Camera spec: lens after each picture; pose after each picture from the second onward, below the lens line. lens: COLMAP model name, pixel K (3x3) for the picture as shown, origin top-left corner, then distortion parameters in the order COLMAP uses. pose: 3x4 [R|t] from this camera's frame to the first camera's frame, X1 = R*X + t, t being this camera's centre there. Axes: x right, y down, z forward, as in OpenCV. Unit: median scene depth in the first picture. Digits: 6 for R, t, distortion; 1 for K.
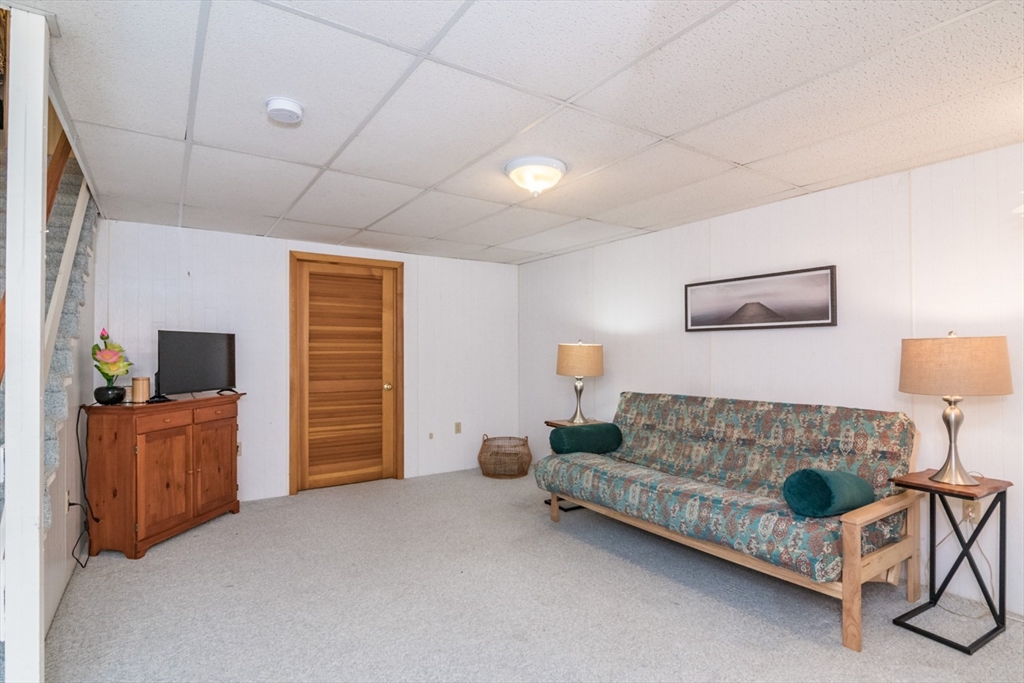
lens RADIAL K [[502.7, 0, 514.5], [0, 502.7, 338.8], [0, 0, 1]] dist [-0.003666, -0.000982]
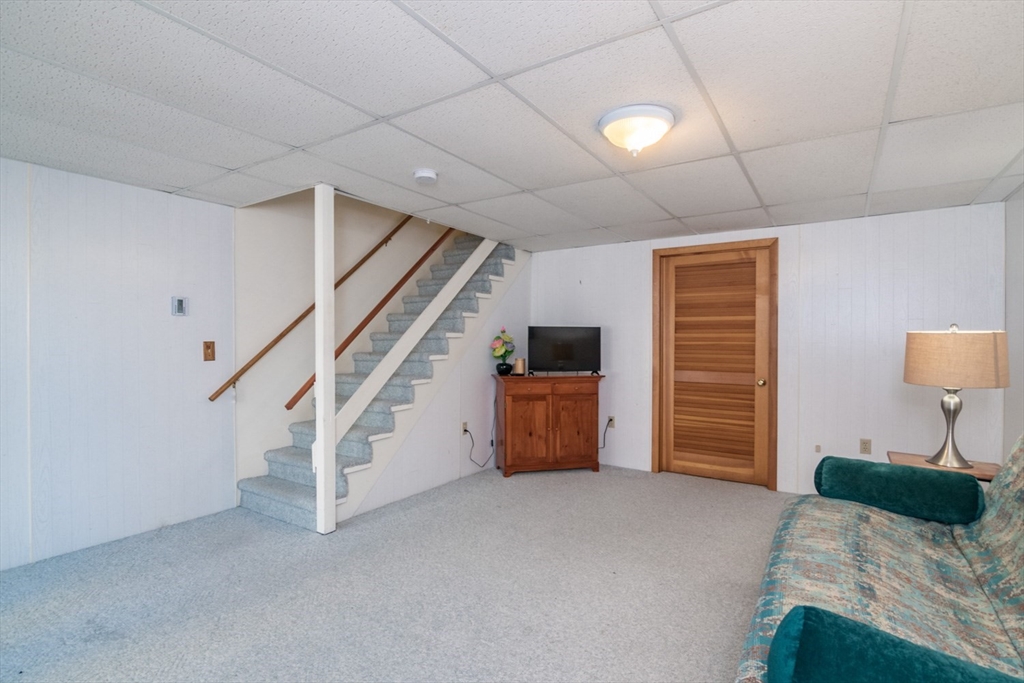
lens RADIAL K [[502.7, 0, 514.5], [0, 502.7, 338.8], [0, 0, 1]] dist [-0.003666, -0.000982]
pose [[0.386169, -0.000949, -0.922428, 0.448494], [0.017255, 0.999832, 0.006195, 0.006947], [0.922267, -0.018309, 0.386120, 0.297309]]
